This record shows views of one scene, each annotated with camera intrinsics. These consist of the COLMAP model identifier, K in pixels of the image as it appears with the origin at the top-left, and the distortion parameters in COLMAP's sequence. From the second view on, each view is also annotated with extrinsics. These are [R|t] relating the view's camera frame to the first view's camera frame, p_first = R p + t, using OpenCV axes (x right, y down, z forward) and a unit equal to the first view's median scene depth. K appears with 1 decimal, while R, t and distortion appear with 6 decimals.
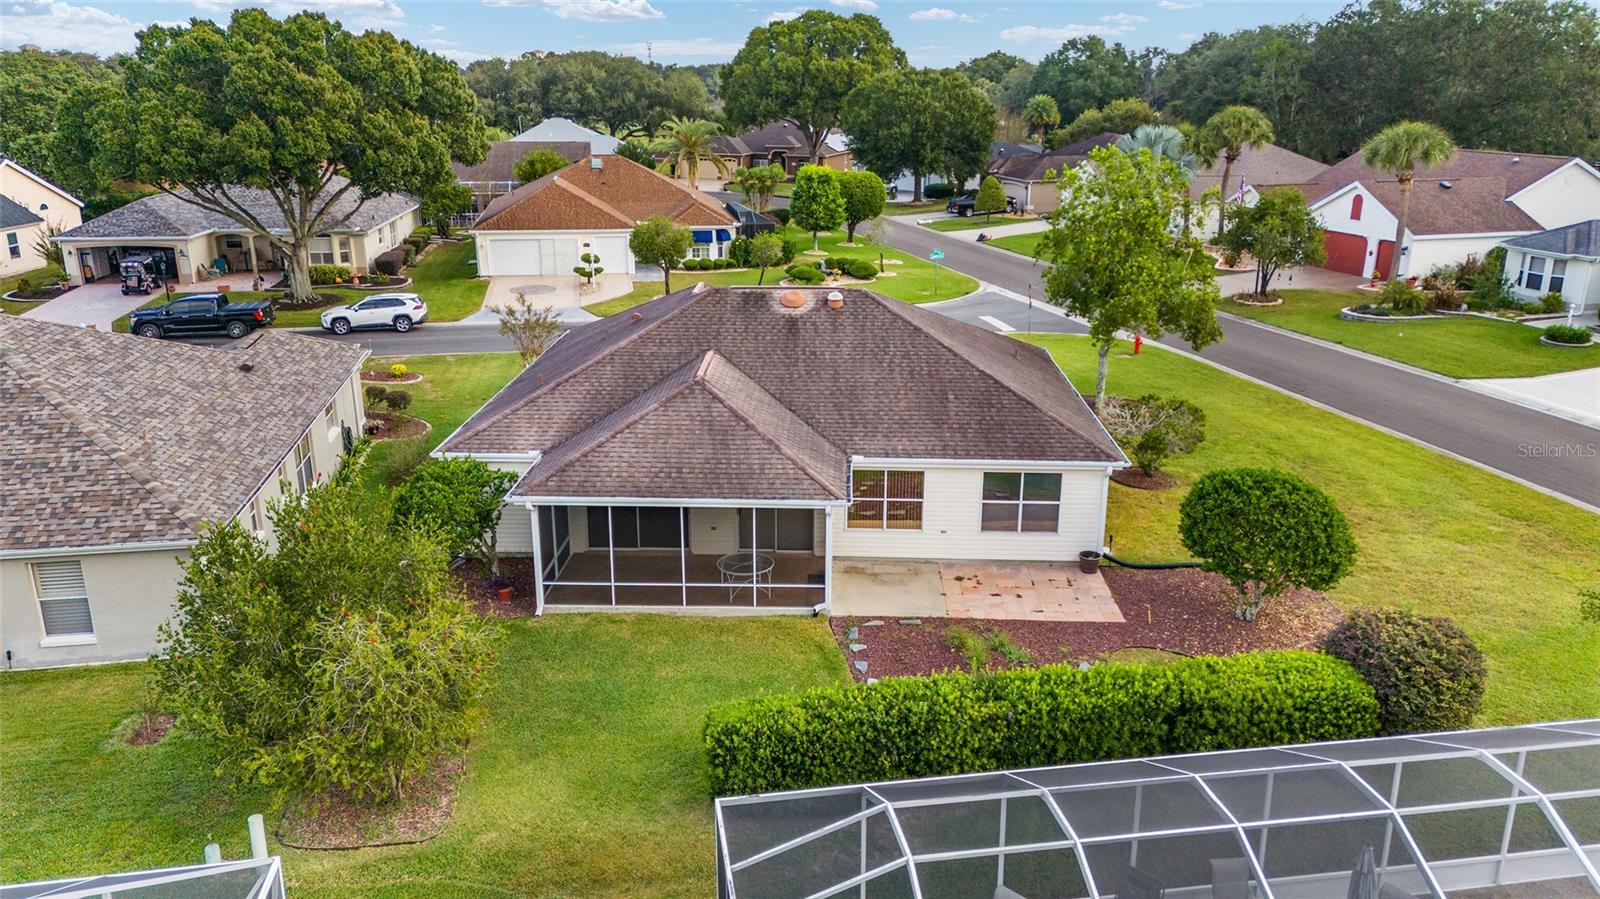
lens RADIAL K [[1174.8, 0, 800.0], [0, 1174.8, 449.5], [0, 0, 1]] dist [0.084211, -0.082558]
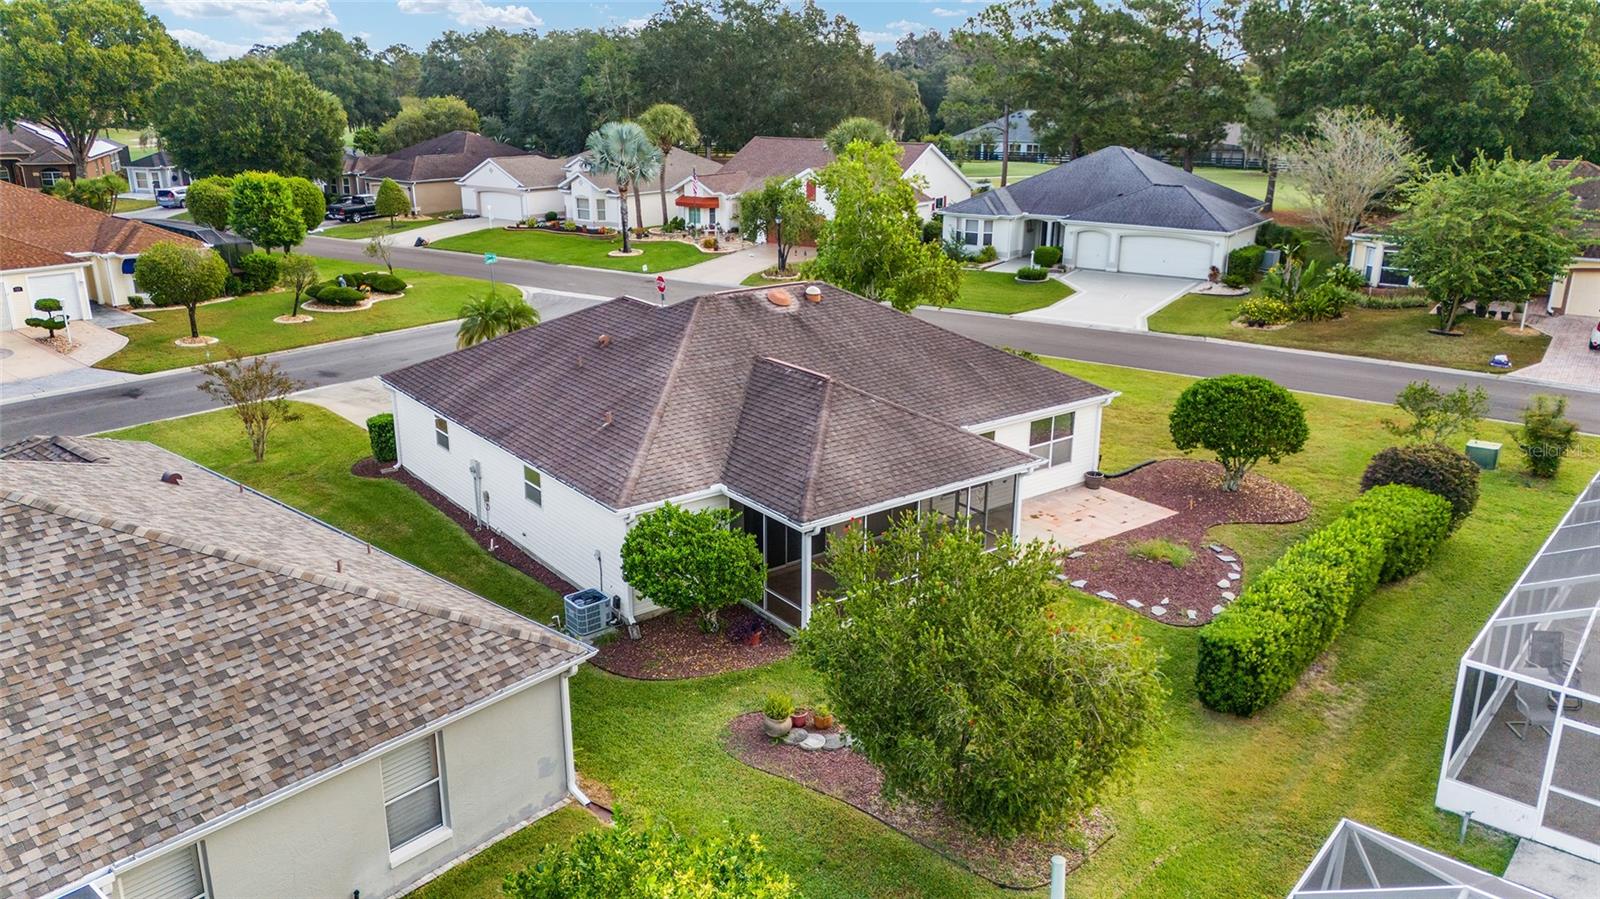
lens RADIAL K [[1174.8, 0, 800.0], [0, 1174.8, 449.5], [0, 0, 1]] dist [0.084211, -0.082558]
pose [[0.767841, -0.190222, 0.611748, -0.396736], [0.188404, 0.979723, 0.068167, -0.041214], [-0.612310, 0.062914, 0.788110, 0.124509]]
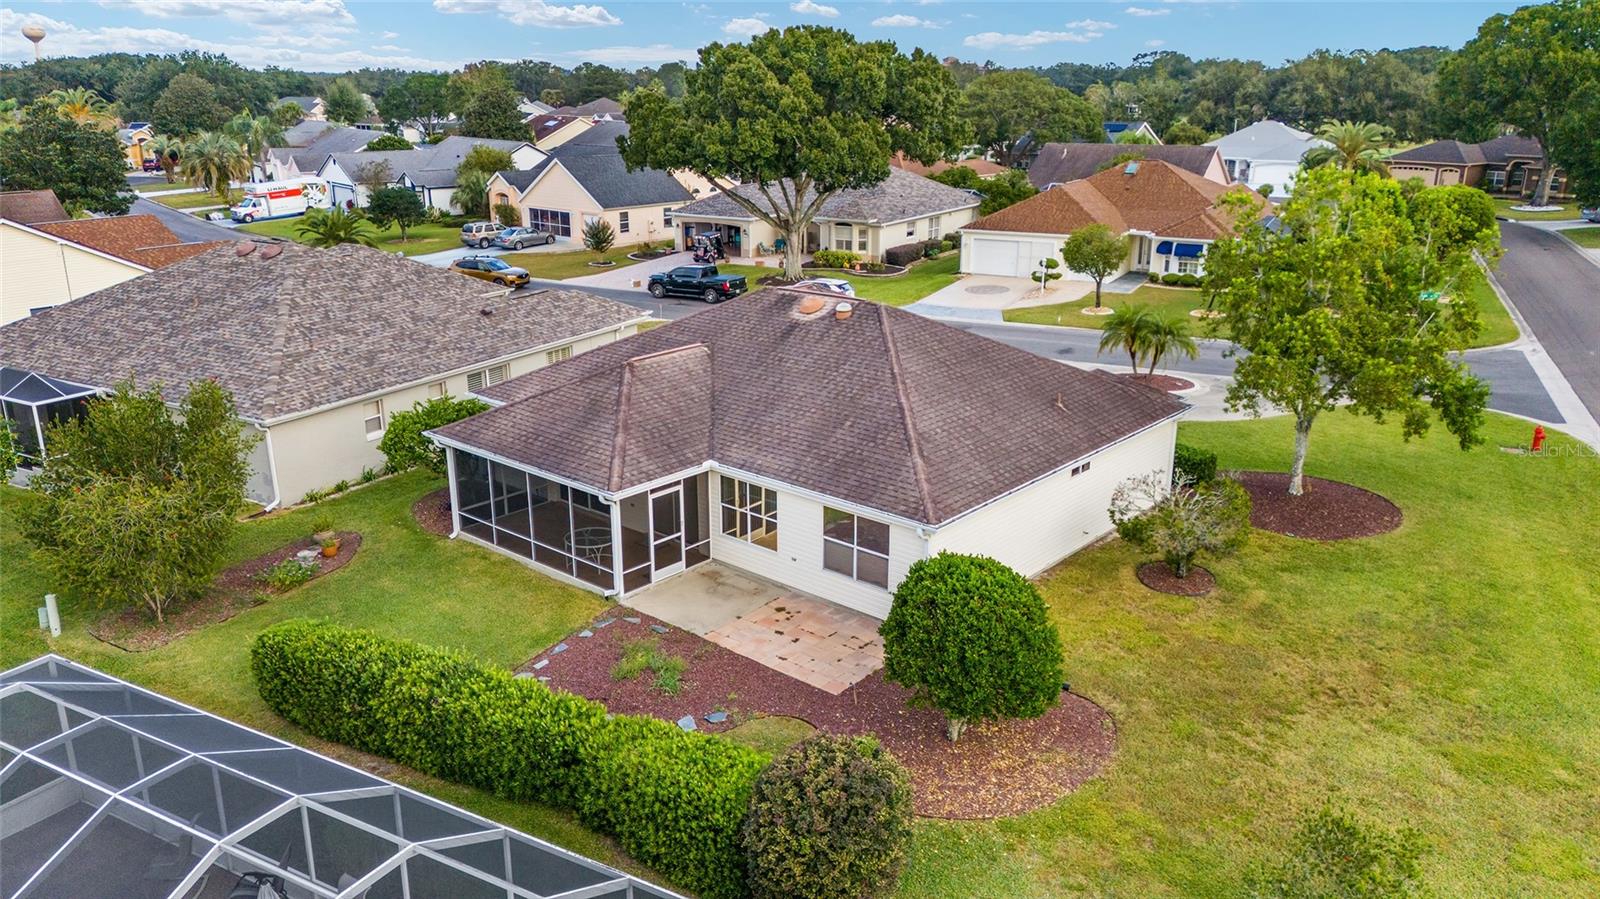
lens RADIAL K [[1144.3, 0, 795.9], [0, 1144.3, 487.5], [0, 0, 1]] dist [0.084321, -0.076181]
pose [[0.777369, 0.205932, -0.594381, 0.353109], [-0.185851, 0.977902, 0.095741, -0.040909], [0.600963, 0.036040, 0.798464, 0.138294]]
